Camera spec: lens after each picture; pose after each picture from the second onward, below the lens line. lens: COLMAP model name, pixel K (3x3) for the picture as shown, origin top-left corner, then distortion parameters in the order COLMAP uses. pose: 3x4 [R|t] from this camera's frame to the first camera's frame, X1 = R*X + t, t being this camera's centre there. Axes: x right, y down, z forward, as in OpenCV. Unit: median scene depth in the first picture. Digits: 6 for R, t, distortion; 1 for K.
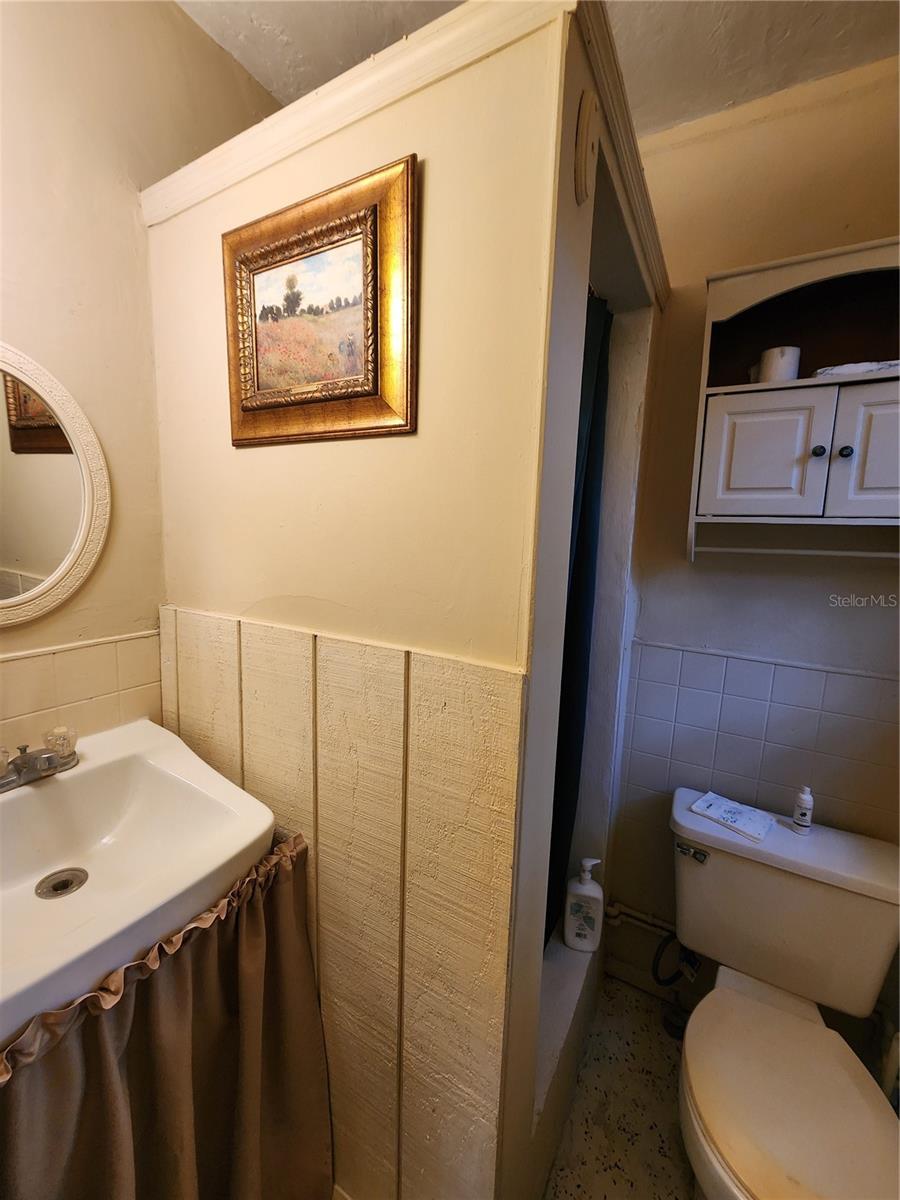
lens RADIAL K [[494.3, 0, 447.2], [0, 494.3, 599.0], [0, 0, 1]] dist [-0.000567, 0.000818]
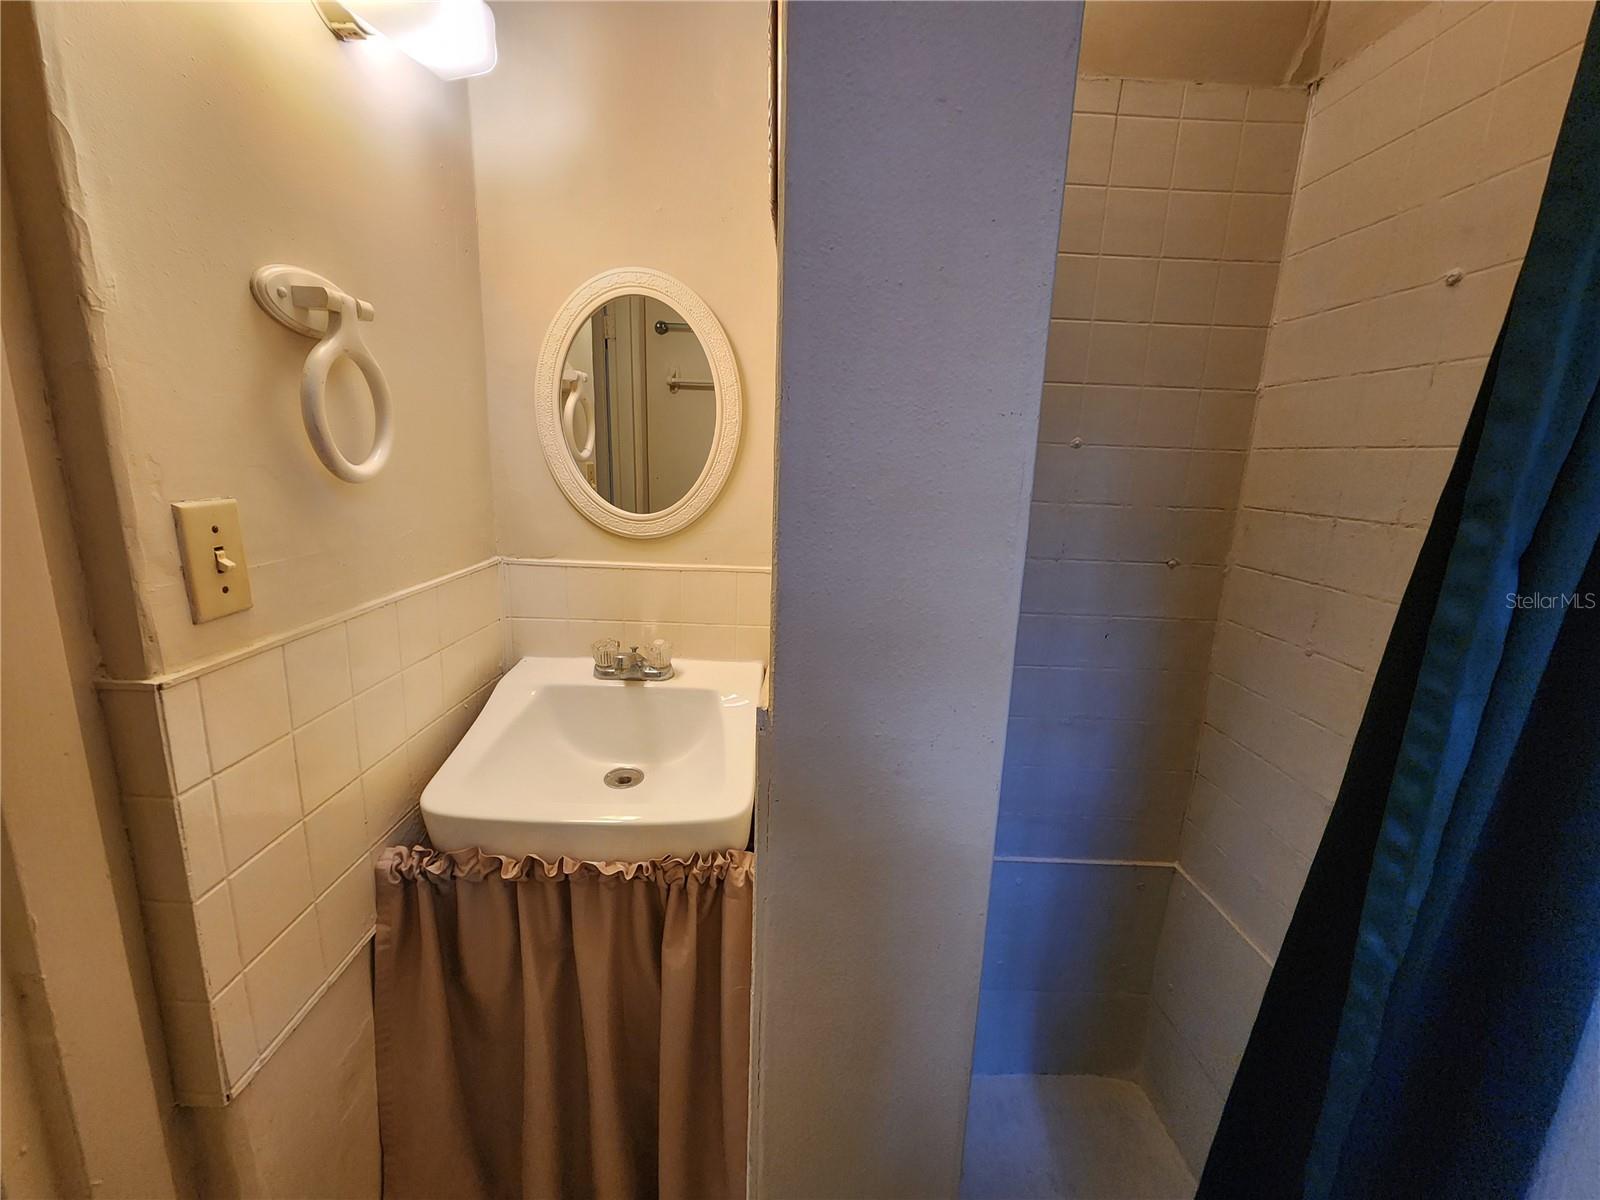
lens RADIAL K [[659.1, 0, 798.8], [0, 659.1, 597.6], [0, 0, 1]] dist [-0.000567, 0.000818]
pose [[0.501235, 0.168838, -0.848680, 0.434240], [-0.141535, 0.983568, 0.112082, -0.020655], [0.853658, 0.063938, 0.516895, 0.429253]]
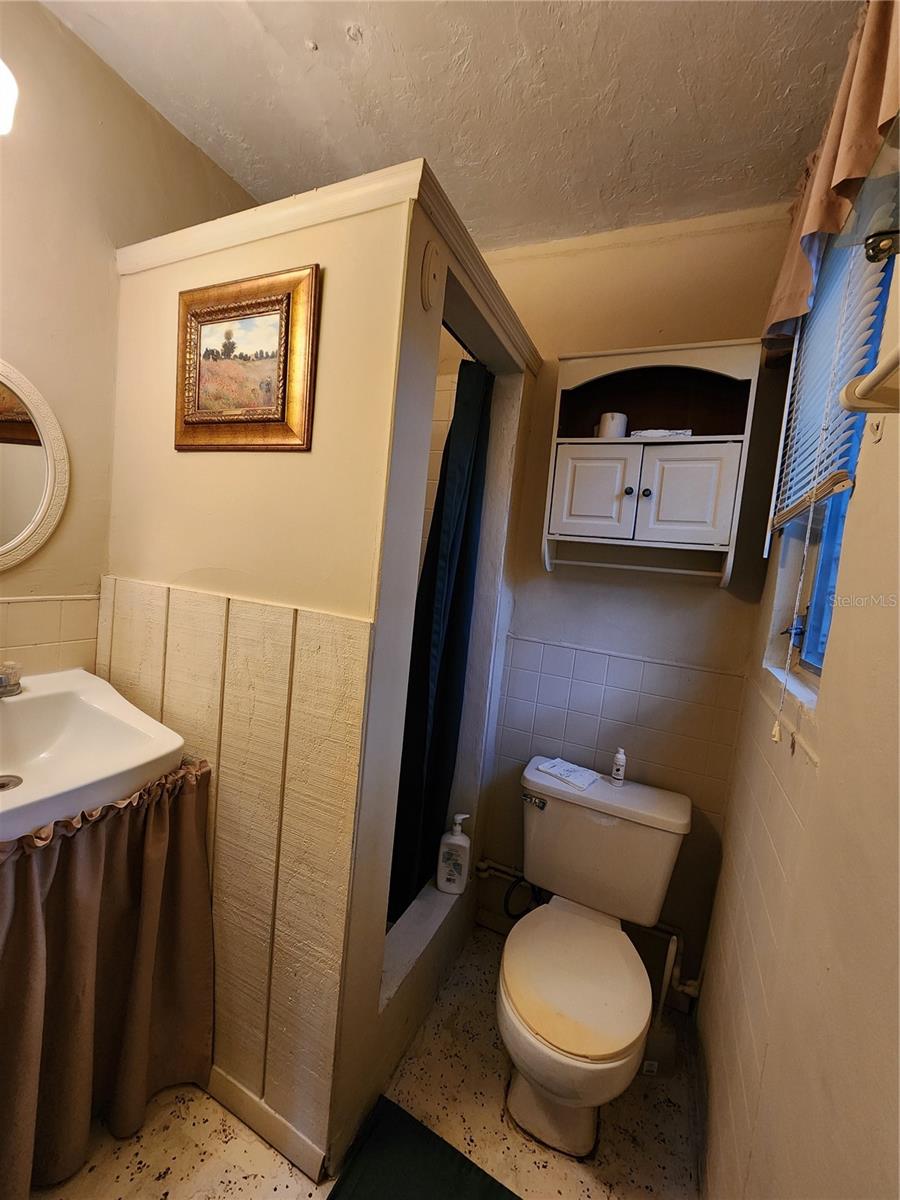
lens RADIAL K [[494.3, 0, 447.1], [0, 494.3, 598.0], [0, 0, 1]] dist [-0.000567, 0.000818]
pose [[0.994068, 0.057960, 0.092030, 0.147657], [-0.052942, 0.997023, -0.056062, 0.093402], [-0.095005, 0.050858, 0.994177, -0.276582]]
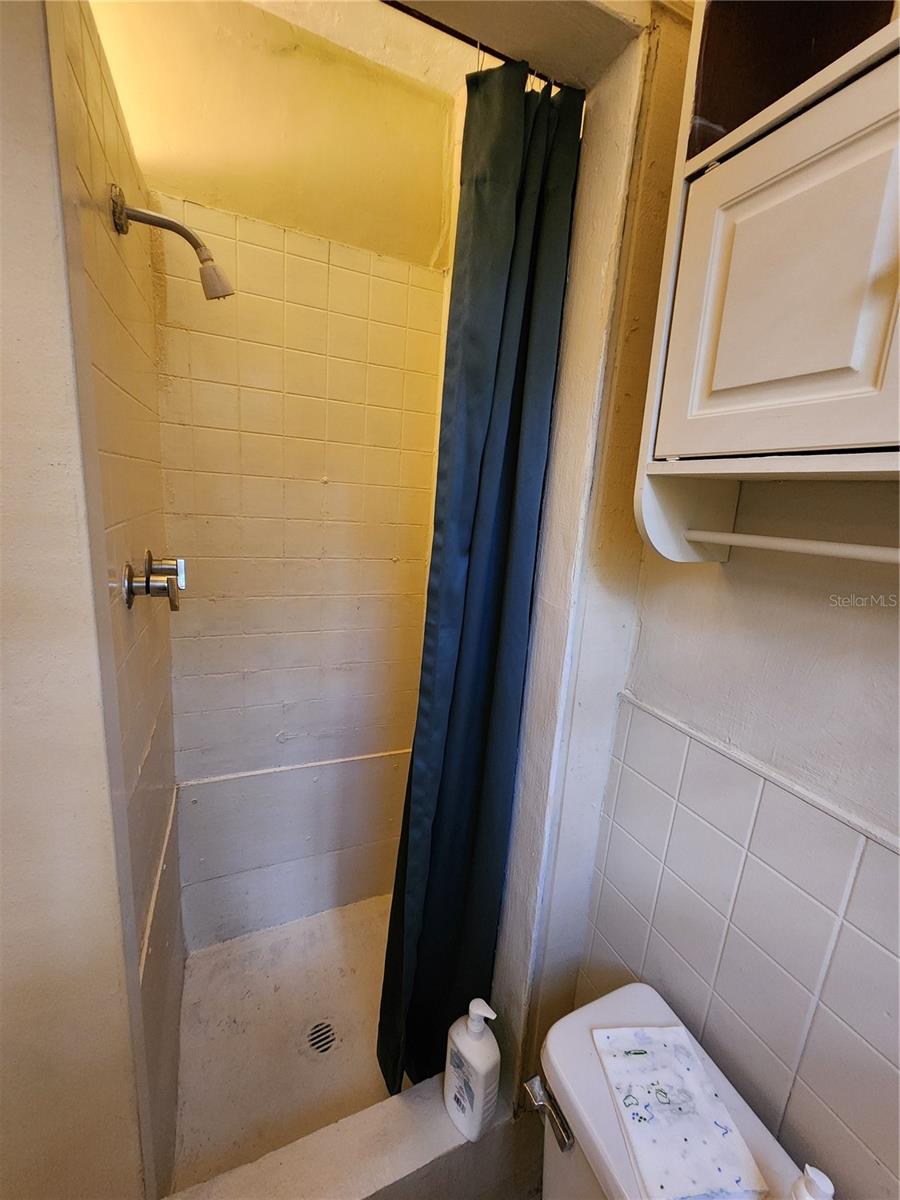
lens RADIAL K [[494.3, 0, 452.7], [0, 494.3, 599.6], [0, 0, 1]] dist [-0.000567, 0.000818]
pose [[0.806180, 0.145392, -0.573529, 0.710400], [-0.127520, 0.989253, 0.071531, -0.052629], [0.577765, 0.015469, 0.816057, 0.566859]]
